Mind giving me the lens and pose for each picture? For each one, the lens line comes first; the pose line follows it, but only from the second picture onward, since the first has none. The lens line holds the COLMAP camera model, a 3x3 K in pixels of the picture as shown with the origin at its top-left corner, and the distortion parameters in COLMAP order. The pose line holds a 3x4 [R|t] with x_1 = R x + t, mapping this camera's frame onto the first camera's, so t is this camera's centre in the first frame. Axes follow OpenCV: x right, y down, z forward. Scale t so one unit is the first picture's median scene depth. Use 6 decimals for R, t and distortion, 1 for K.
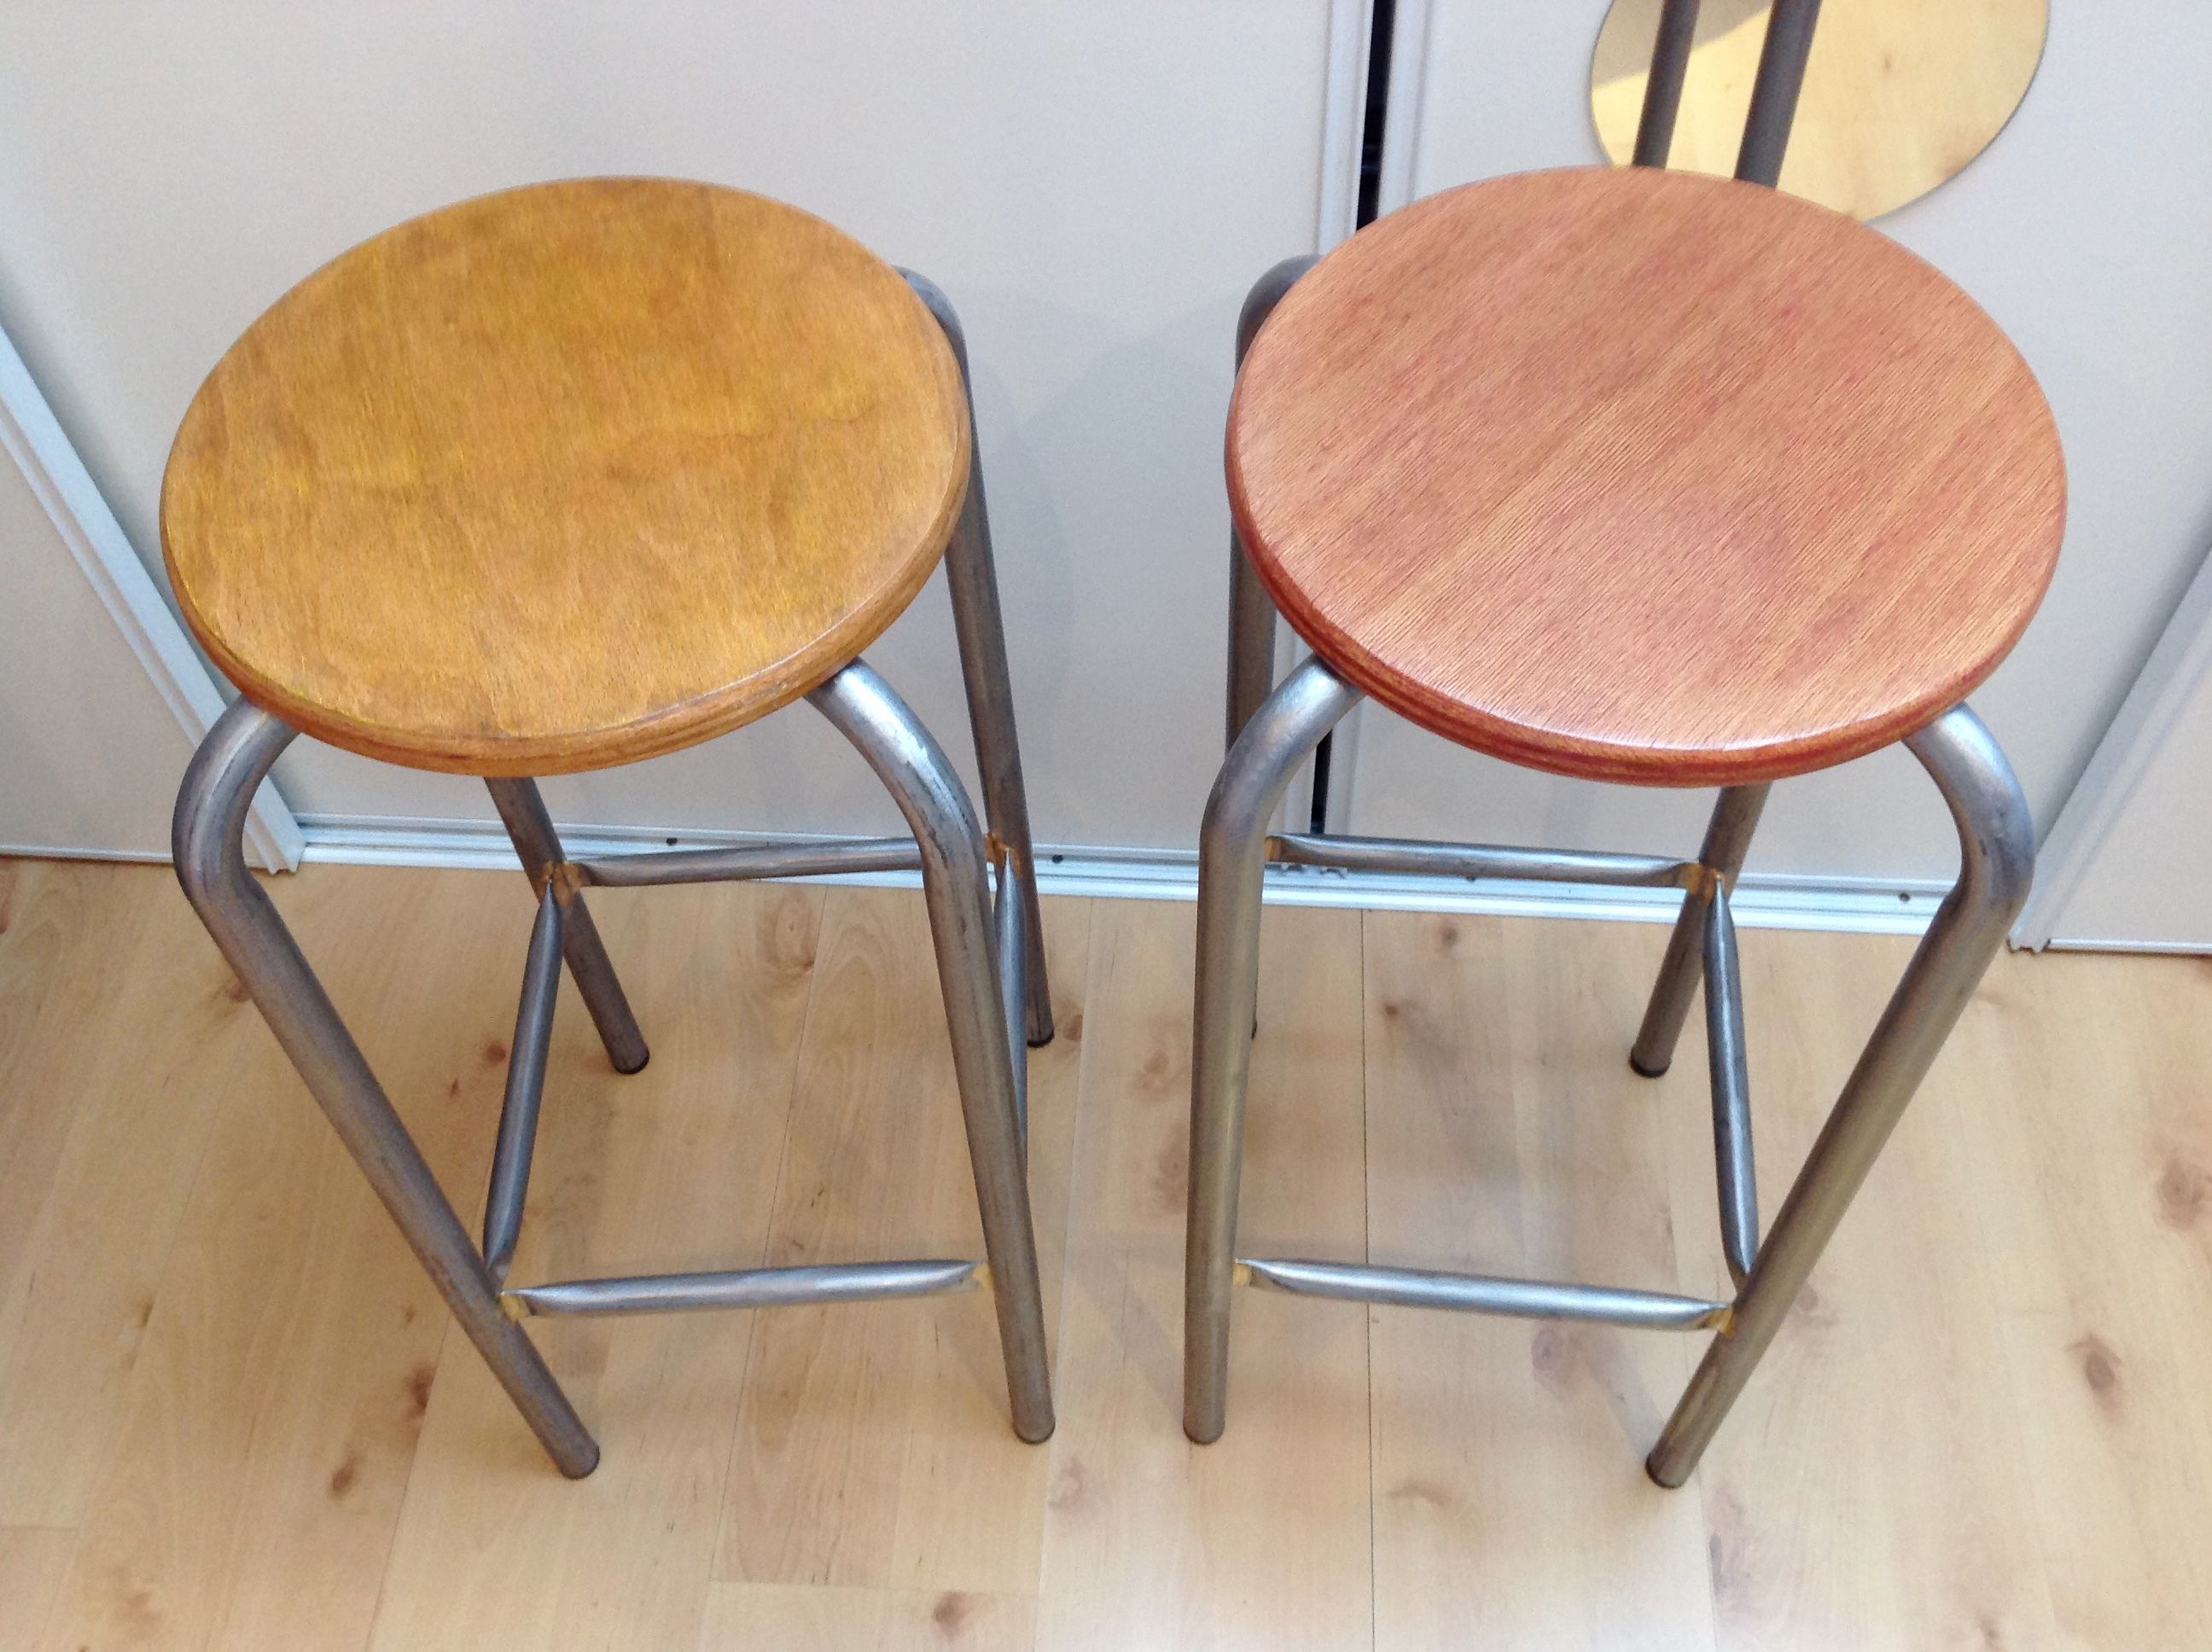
lens RADIAL K [[2085.9, 0, 1109.5], [0, 2085.9, 826.6], [0, 0, 1]] dist [0.154206, -0.359424]
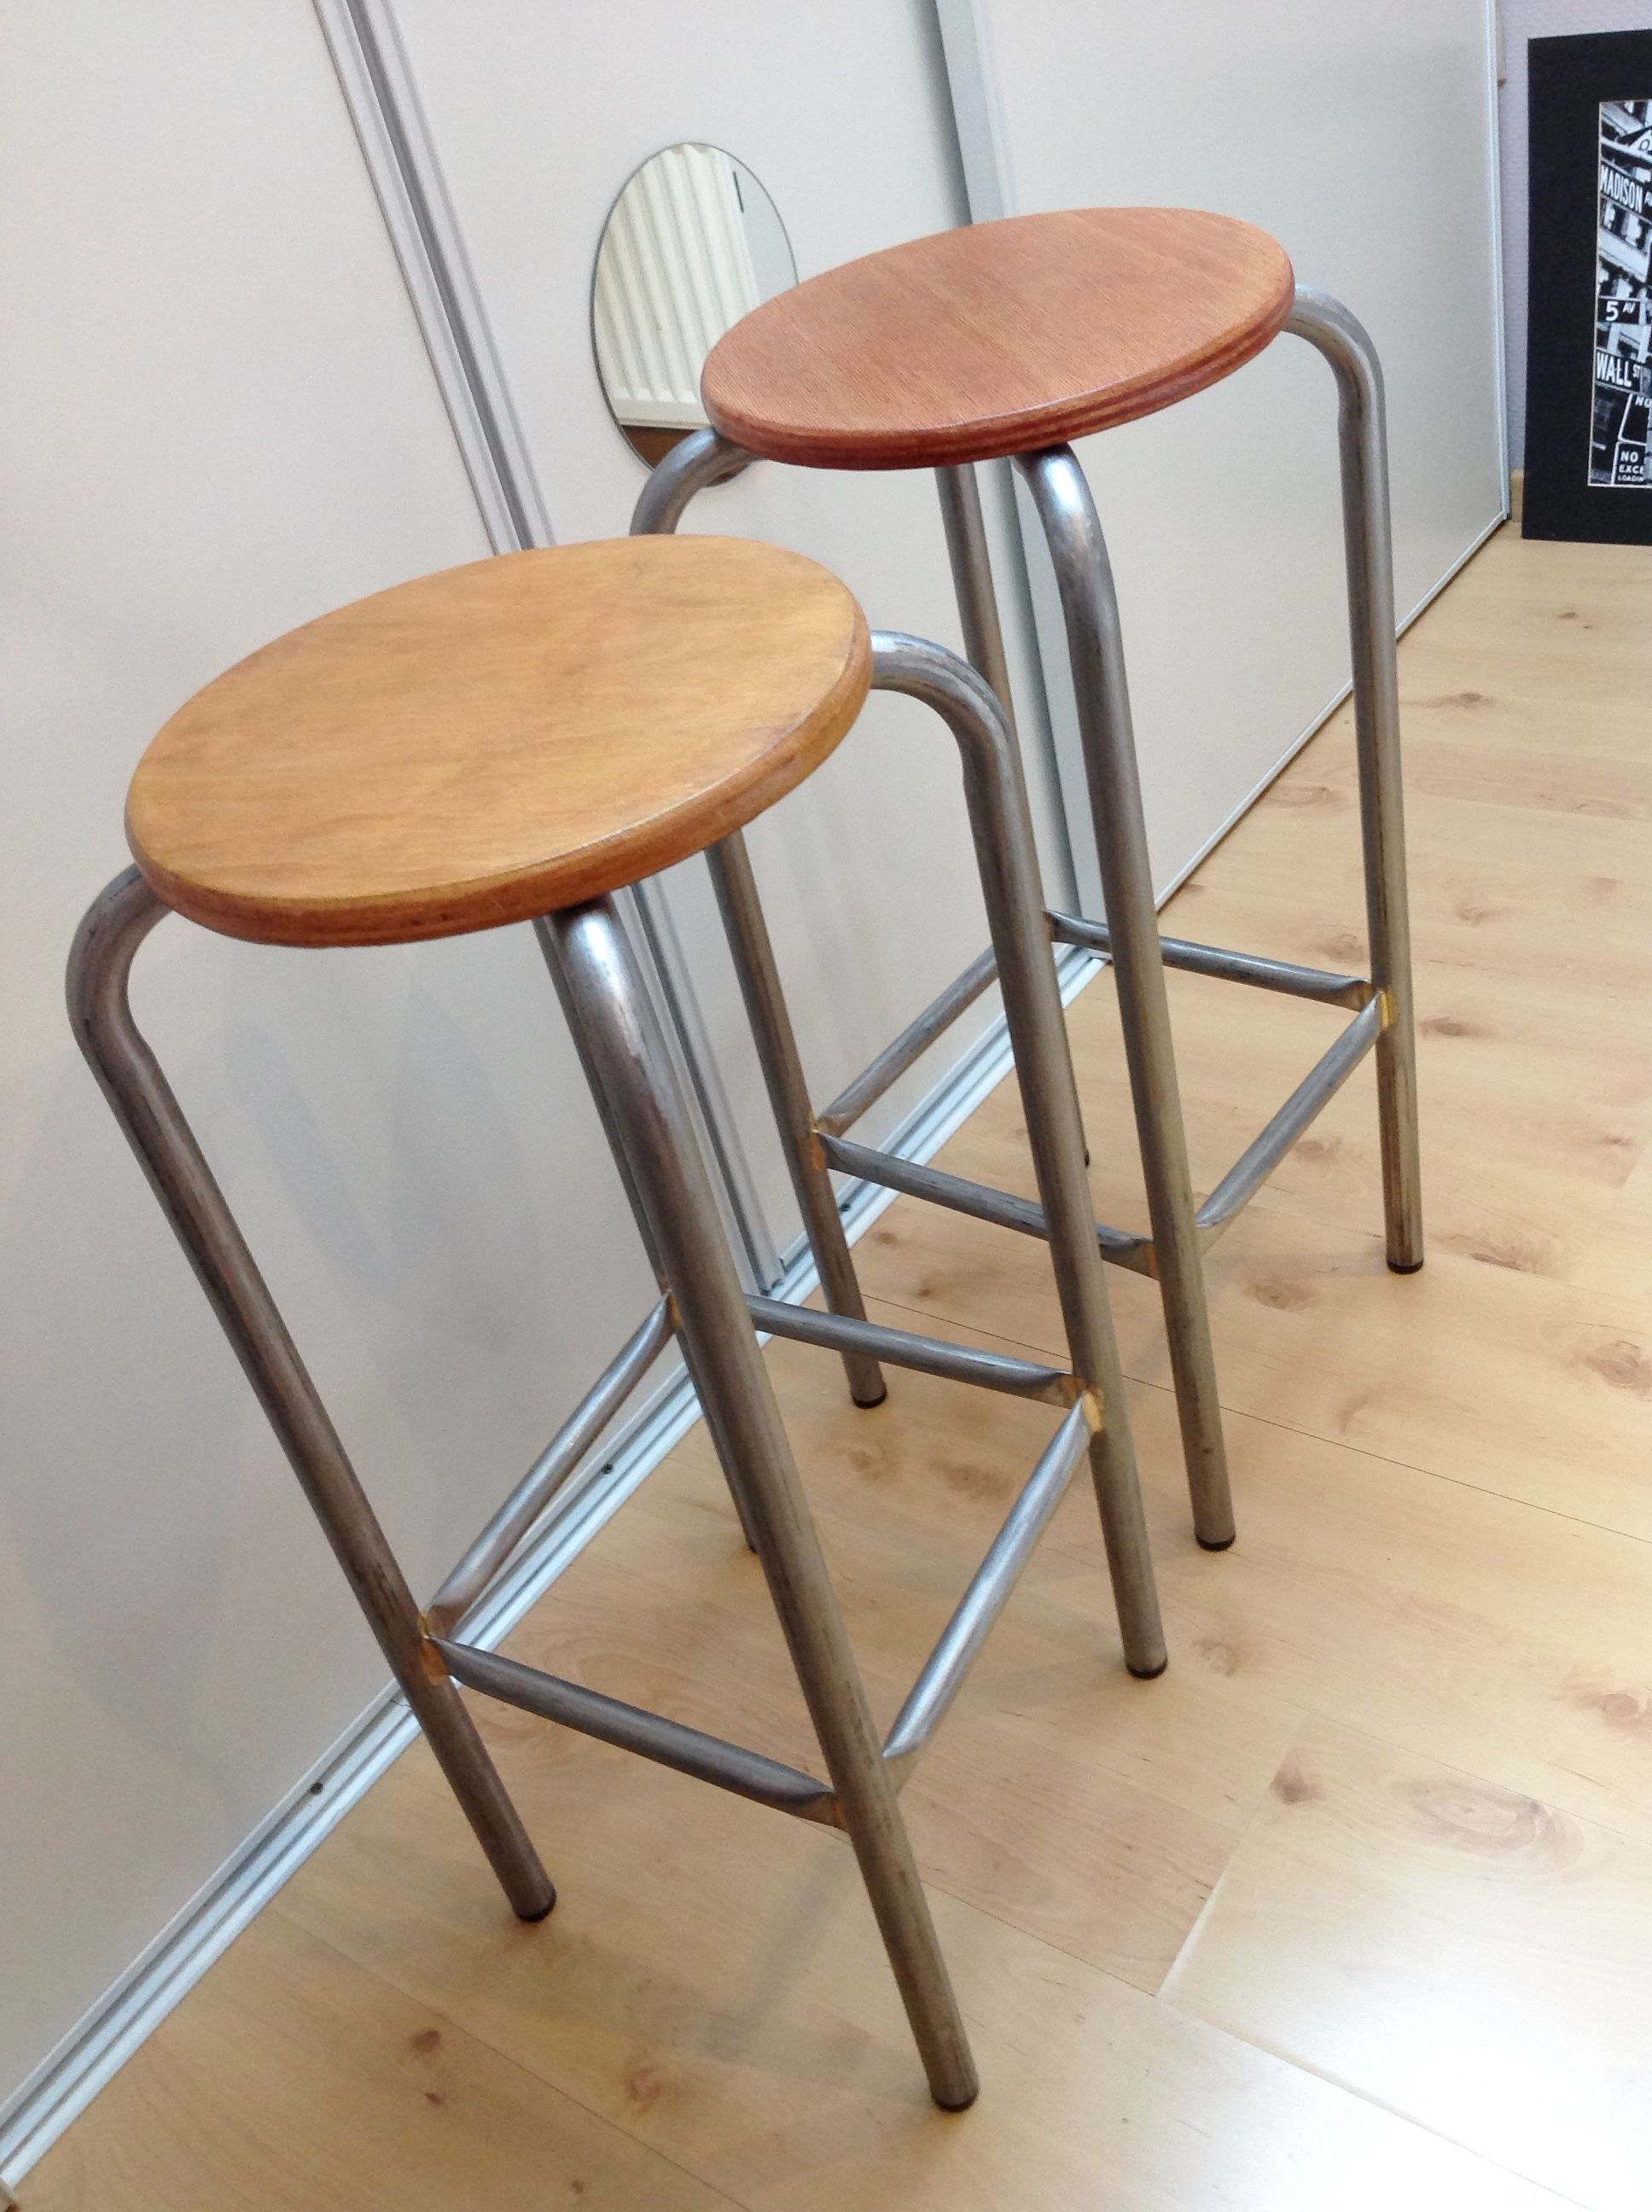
lens RADIAL K [[2064.4, 0, 834.1], [0, 2064.4, 1101.5], [0, 0, 1]] dist [0.139904, -0.317480]
pose [[0.511464, -0.578049, 0.635818, -0.635512], [0.793294, 0.602028, -0.090812, 0.109522], [-0.330286, 0.550838, 0.766478, 0.175956]]
